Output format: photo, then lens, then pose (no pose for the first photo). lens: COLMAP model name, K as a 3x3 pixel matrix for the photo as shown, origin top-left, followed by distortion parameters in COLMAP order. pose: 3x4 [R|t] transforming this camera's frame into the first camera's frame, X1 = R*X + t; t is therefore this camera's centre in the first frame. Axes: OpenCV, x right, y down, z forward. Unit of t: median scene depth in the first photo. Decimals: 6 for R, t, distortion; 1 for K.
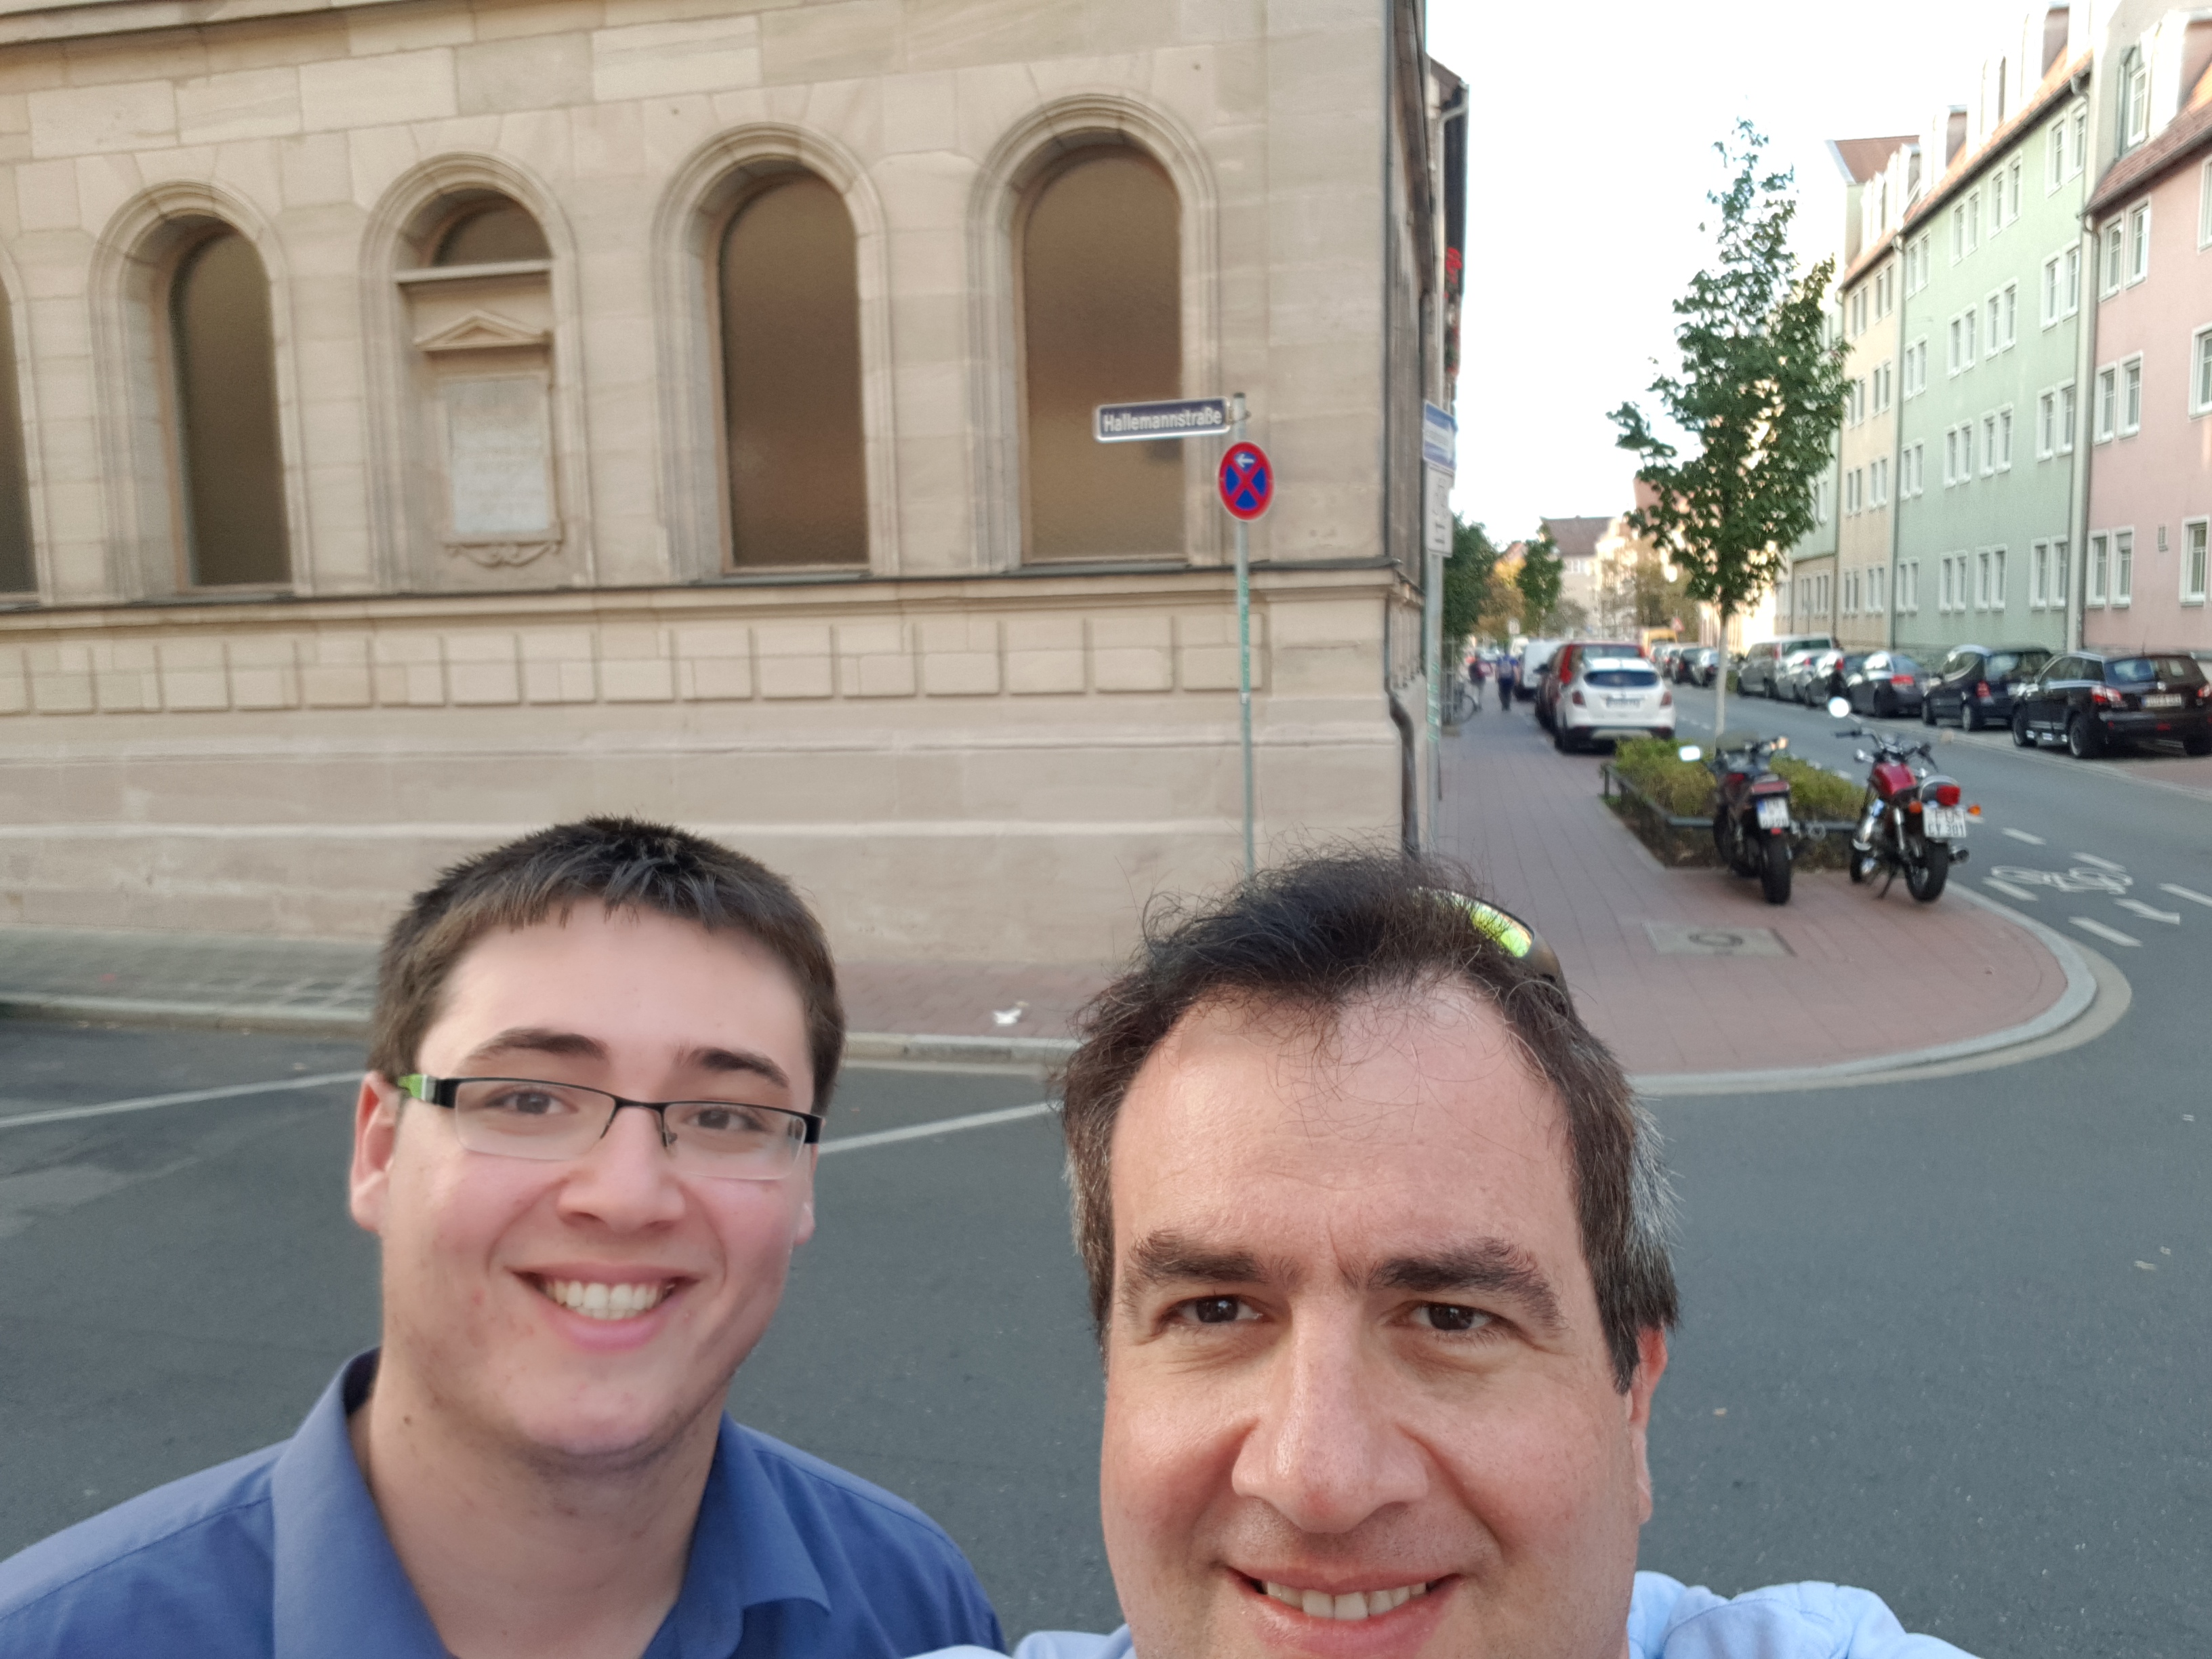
lens RADIAL K [[1627.2, 0, 1136.2], [0, 1627.2, 832.6], [0, 0, 1]] dist [0.053900, -0.088644]
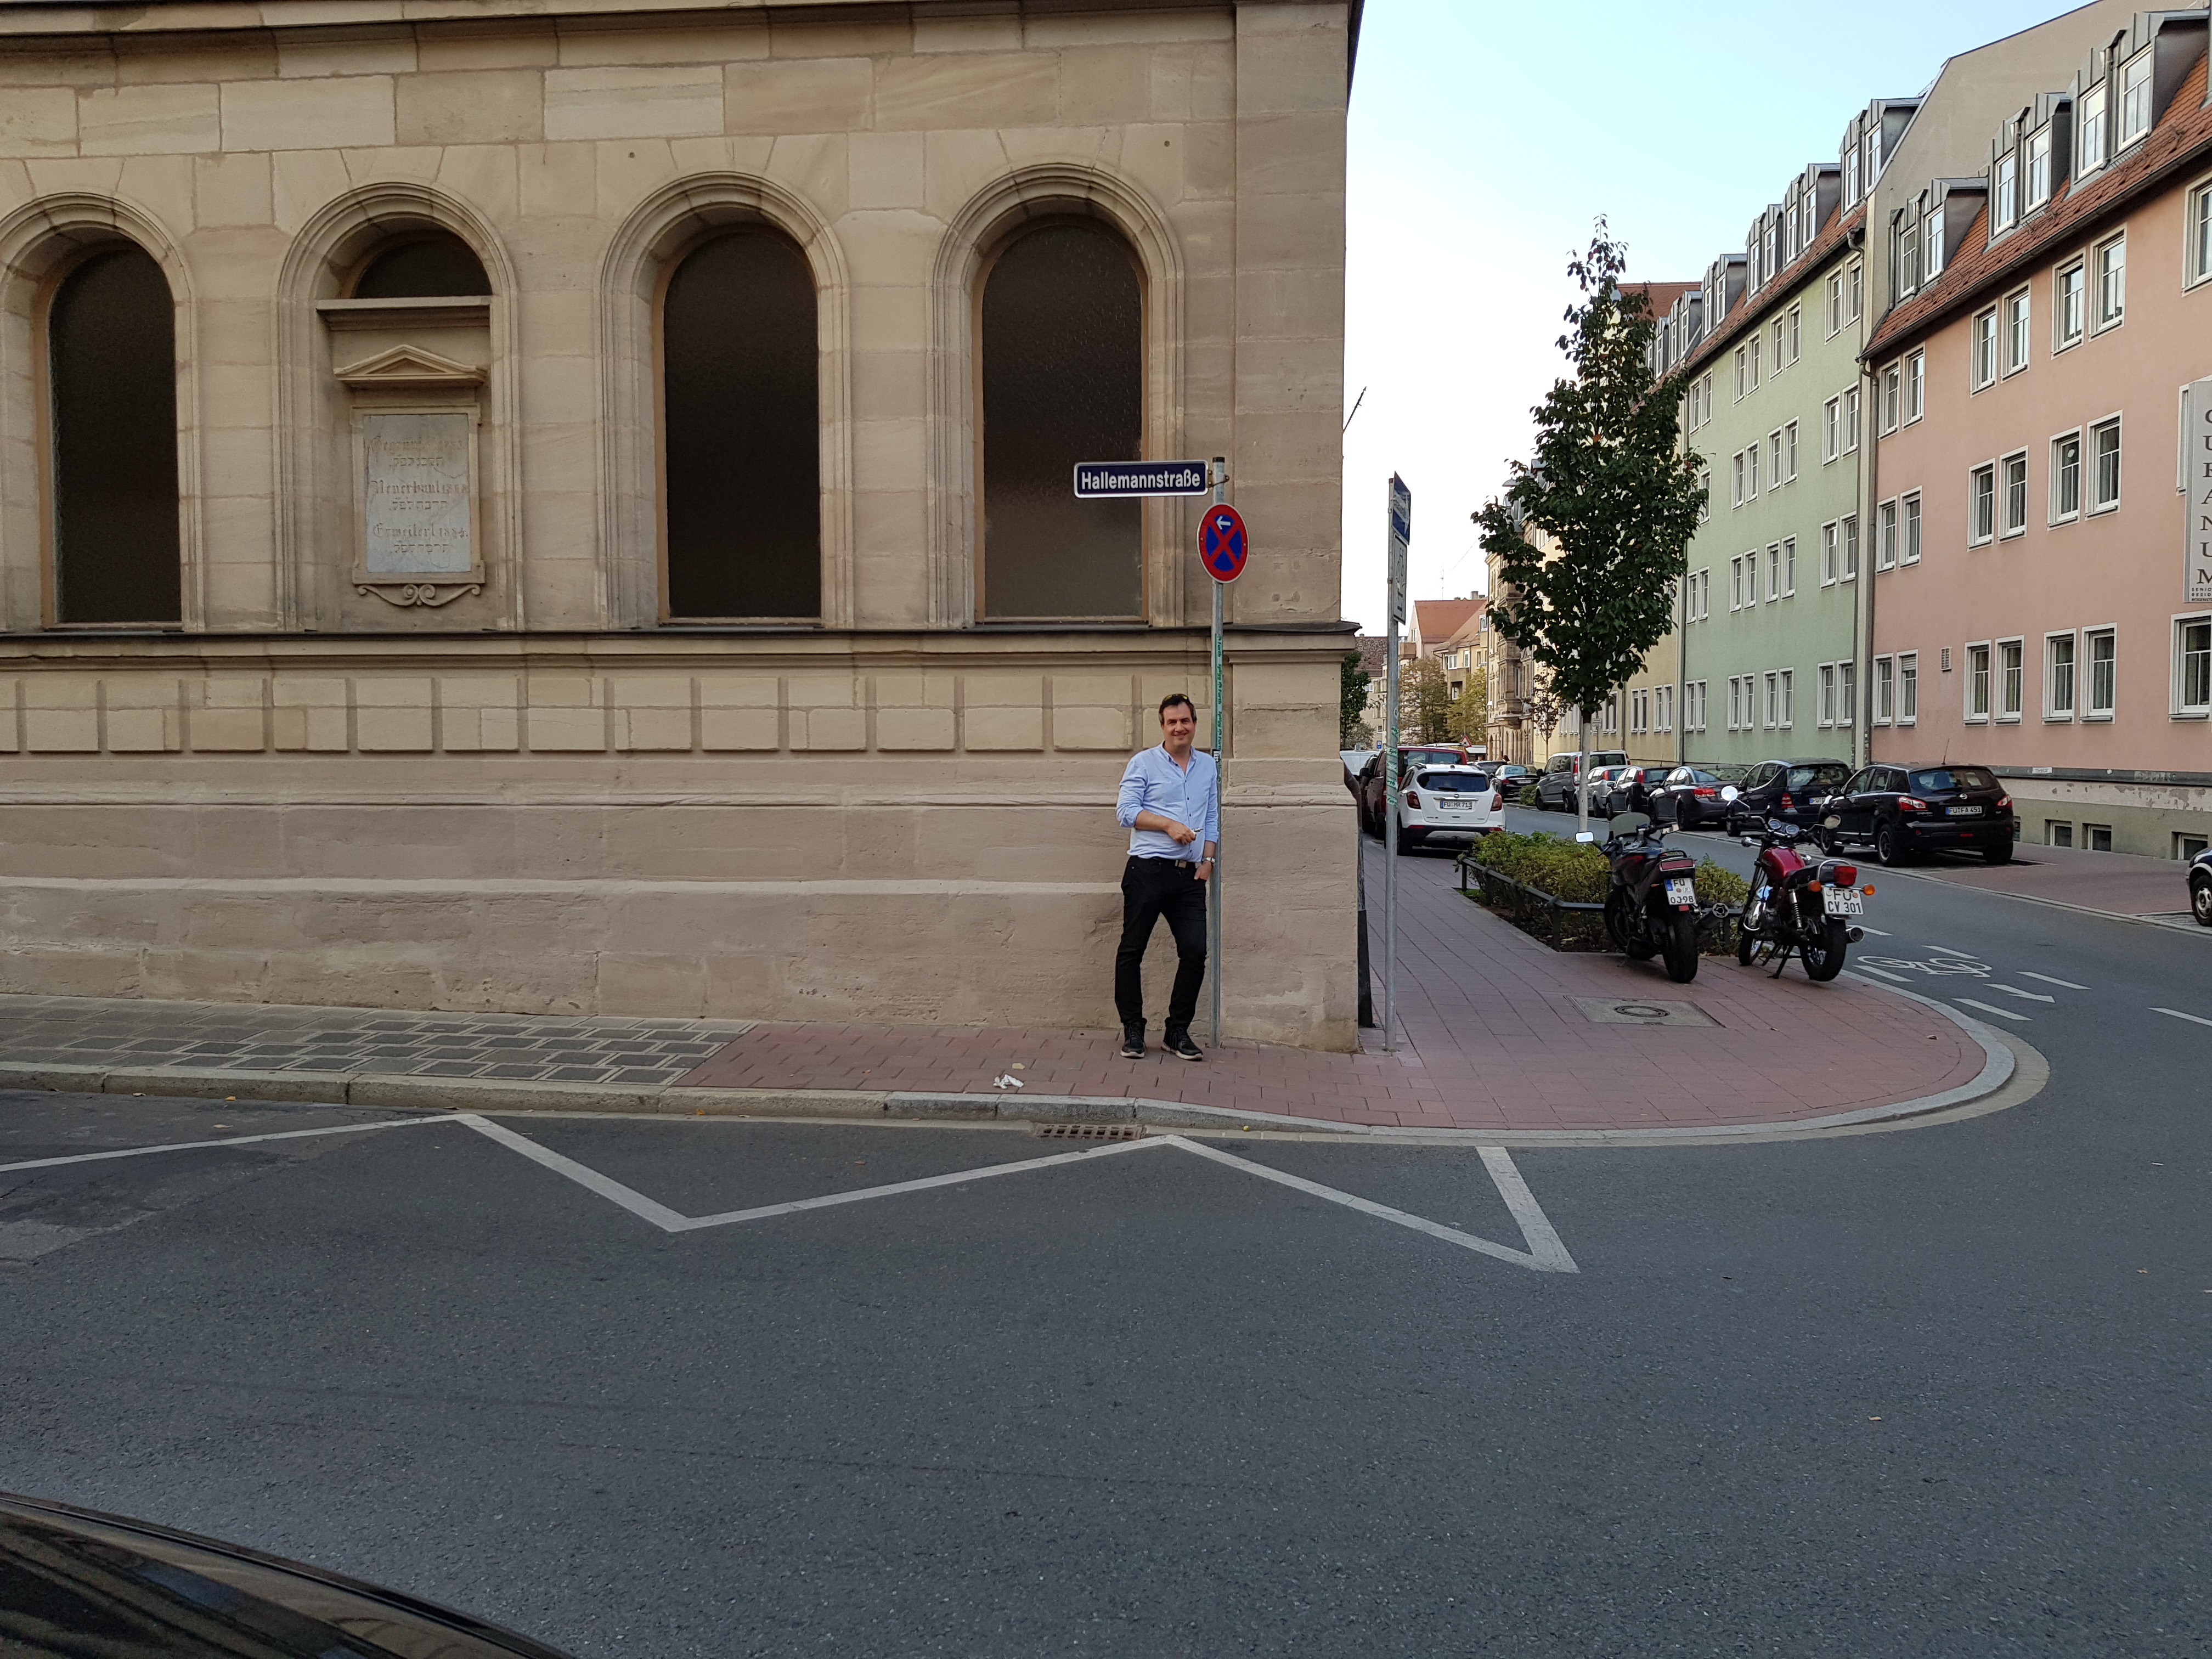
lens RADIAL K [[1651.5, 0, 1112.9], [0, 1651.5, 812.9], [0, 0, 1]] dist [0.101608, -0.166842]
pose [[0.992928, 0.019338, 0.117132, -0.101836], [-0.010002, 0.996763, -0.079777, 0.030451], [-0.118296, 0.078041, 0.989907, 0.000063]]
